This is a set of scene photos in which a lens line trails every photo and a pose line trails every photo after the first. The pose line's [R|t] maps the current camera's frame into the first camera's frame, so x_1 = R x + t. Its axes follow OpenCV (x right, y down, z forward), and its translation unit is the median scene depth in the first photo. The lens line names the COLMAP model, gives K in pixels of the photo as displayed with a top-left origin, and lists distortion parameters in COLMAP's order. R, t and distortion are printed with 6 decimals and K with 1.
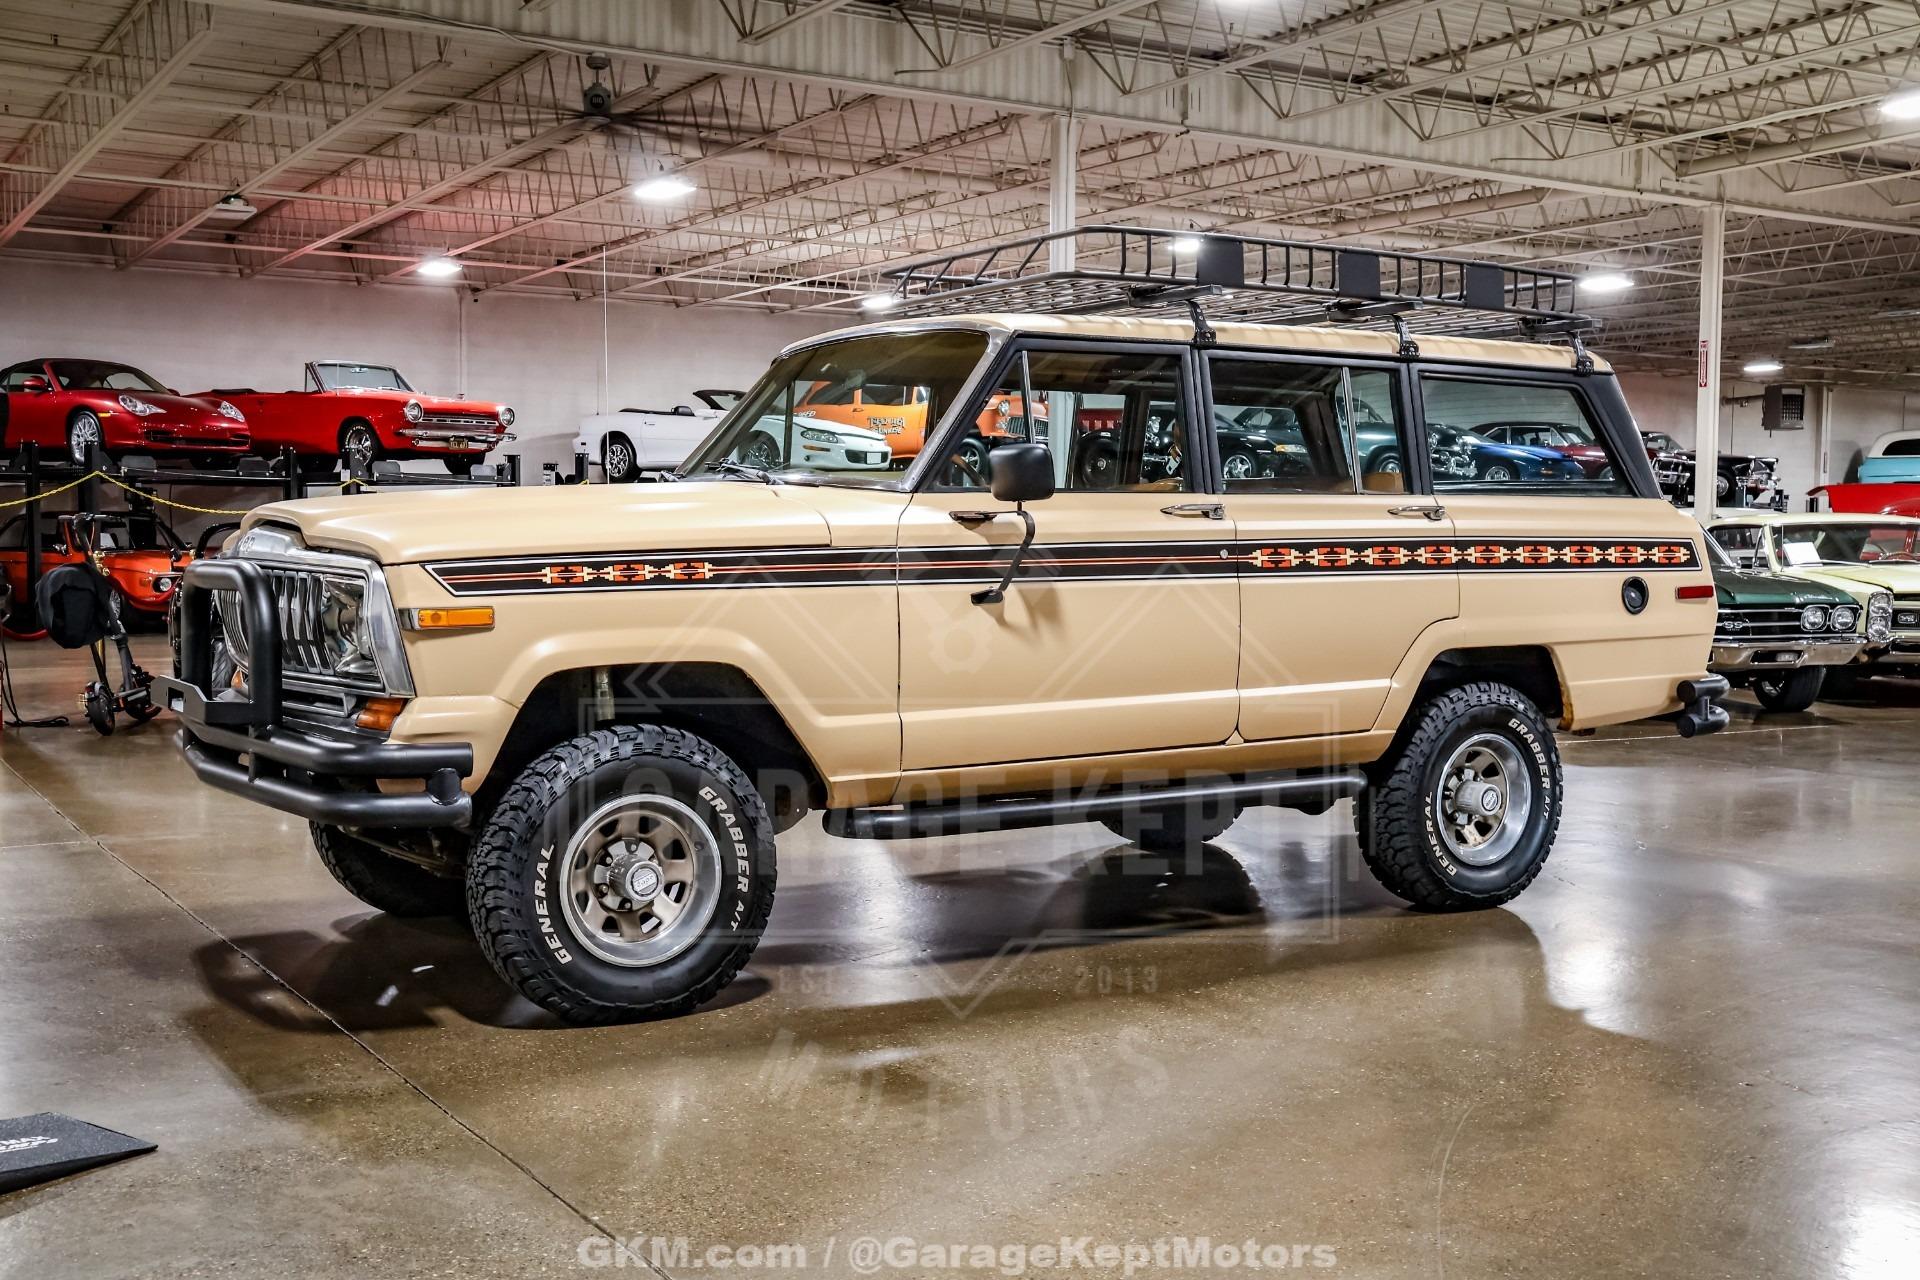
lens RADIAL K [[2037.3, 0, 932.6], [0, 2037.3, 638.1], [0, 0, 1]] dist [-0.063093, 0.255954]
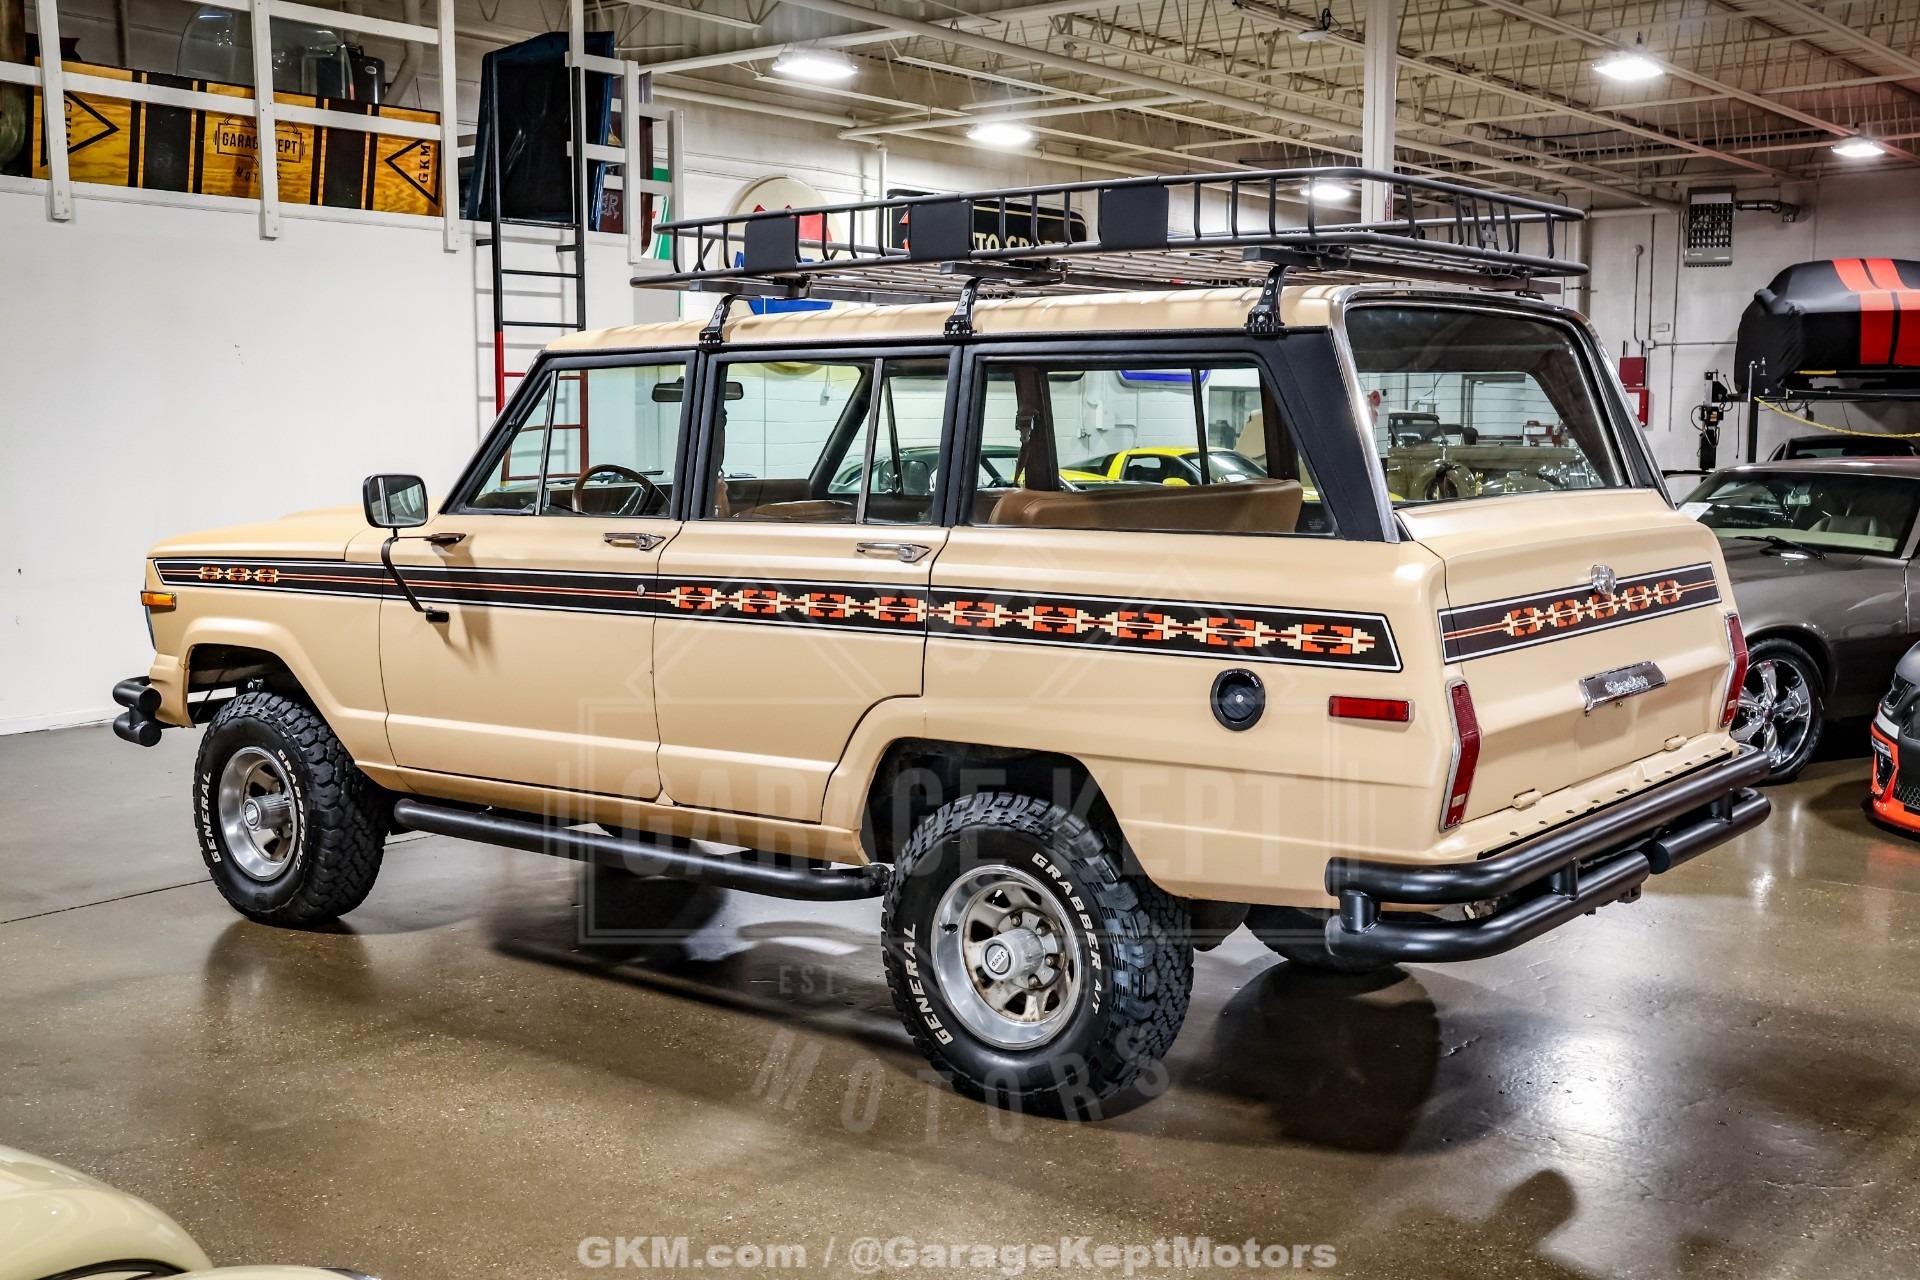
lens RADIAL K [[2037.3, 0, 932.6], [0, 2037.3, 638.1], [0, 0, 1]] dist [-0.063093, 0.255954]
pose [[0.354247, 0.091875, -0.930628, 0.946672], [-0.046308, 0.995665, 0.080668, -0.090960], [0.934005, 0.014519, 0.356966, 0.745751]]
